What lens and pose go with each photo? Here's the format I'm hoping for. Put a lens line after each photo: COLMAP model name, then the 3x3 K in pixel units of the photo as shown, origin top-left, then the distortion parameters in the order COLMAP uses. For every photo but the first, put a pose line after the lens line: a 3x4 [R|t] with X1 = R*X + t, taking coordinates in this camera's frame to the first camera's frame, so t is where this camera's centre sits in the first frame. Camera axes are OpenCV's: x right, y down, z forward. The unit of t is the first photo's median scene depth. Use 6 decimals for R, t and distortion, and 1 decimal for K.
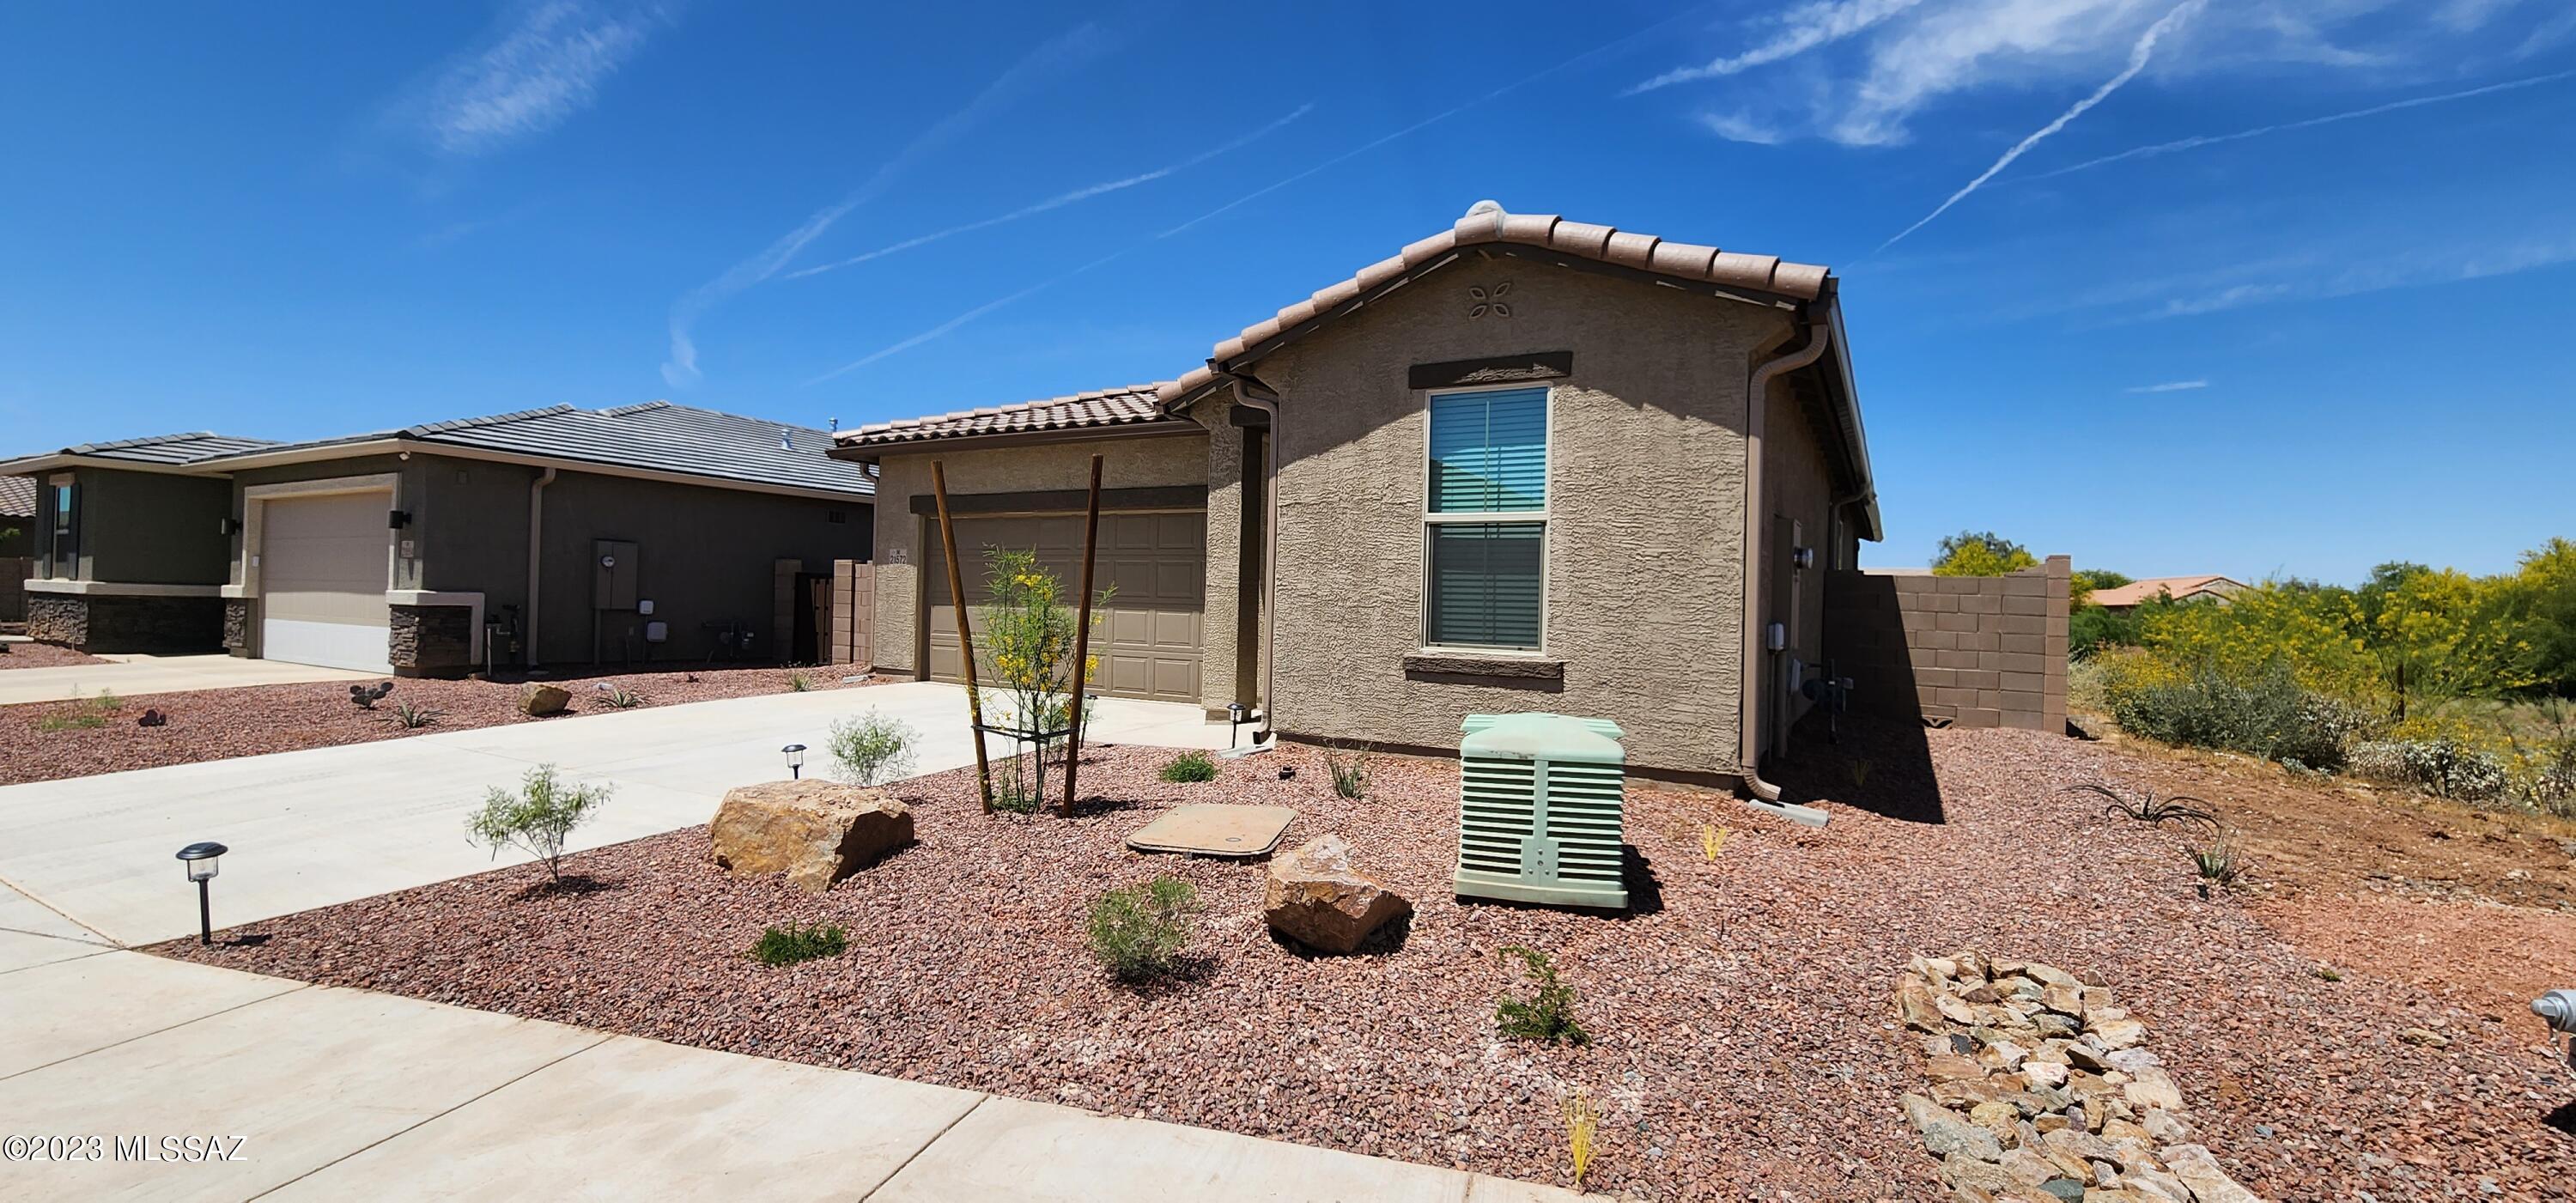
lens RADIAL K [[1070.0, 0, 1292.1], [0, 1070.0, 596.7], [0, 0, 1]] dist [-0.003039, -0.000224]
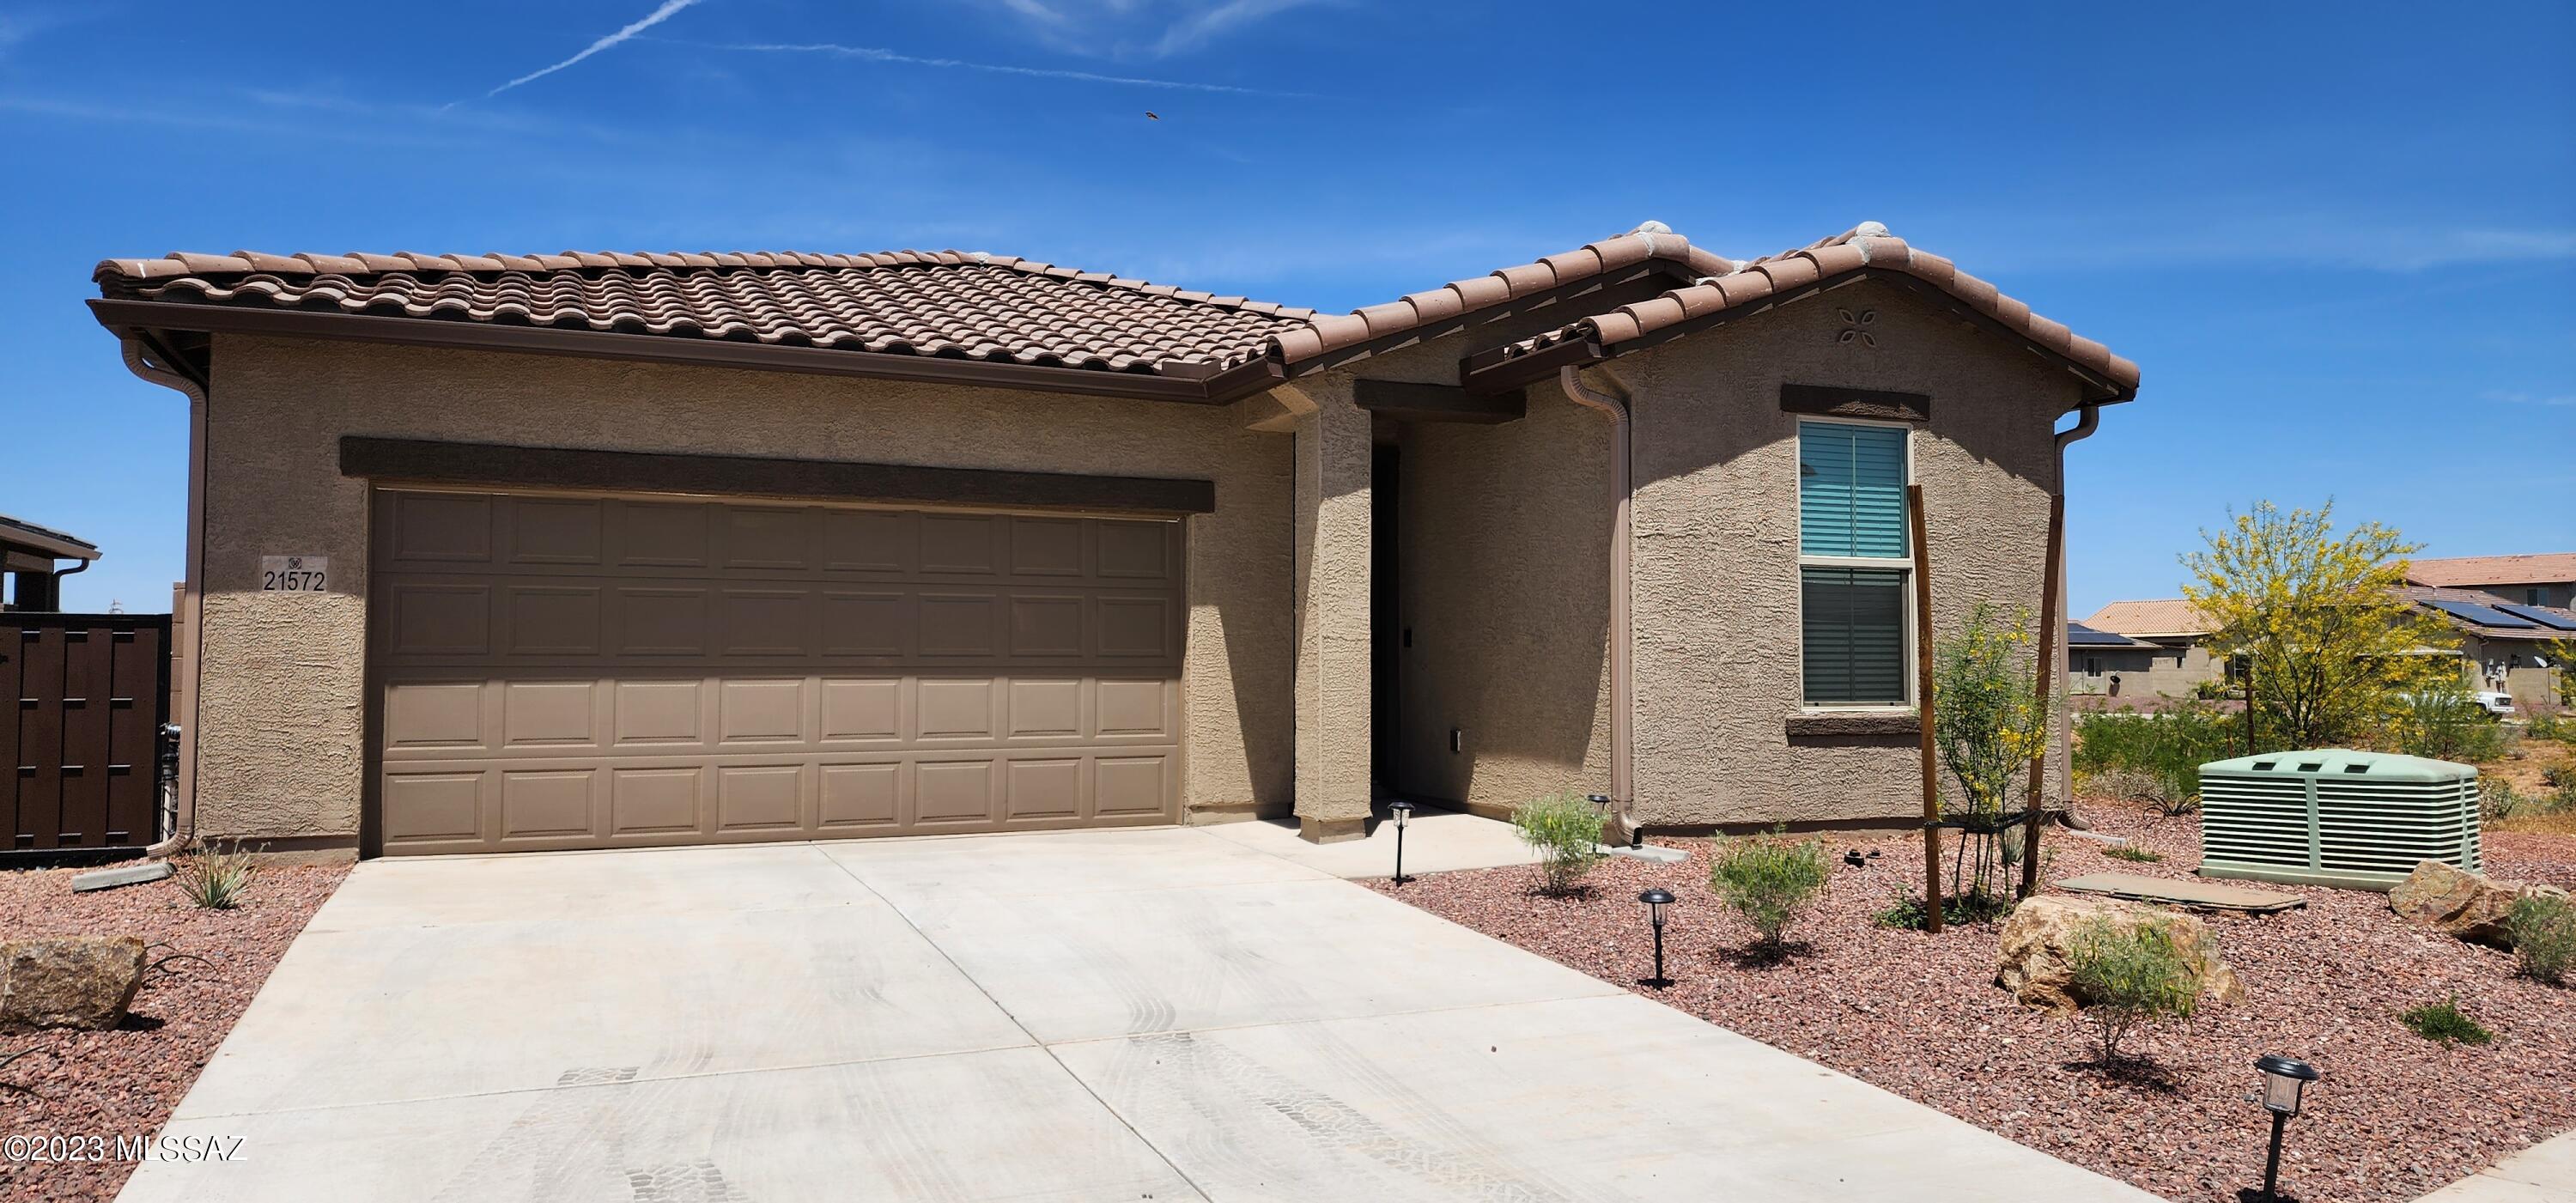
lens RADIAL K [[1684.6, 0, 1288.3], [0, 1684.6, 644.5], [0, 0, 1]] dist [0.004071, -0.000026]
pose [[0.634075, -0.011534, 0.773186, -1.207901], [0.008973, 0.999931, 0.007558, -0.018479], [-0.773220, 0.002145, 0.634134, 0.445282]]
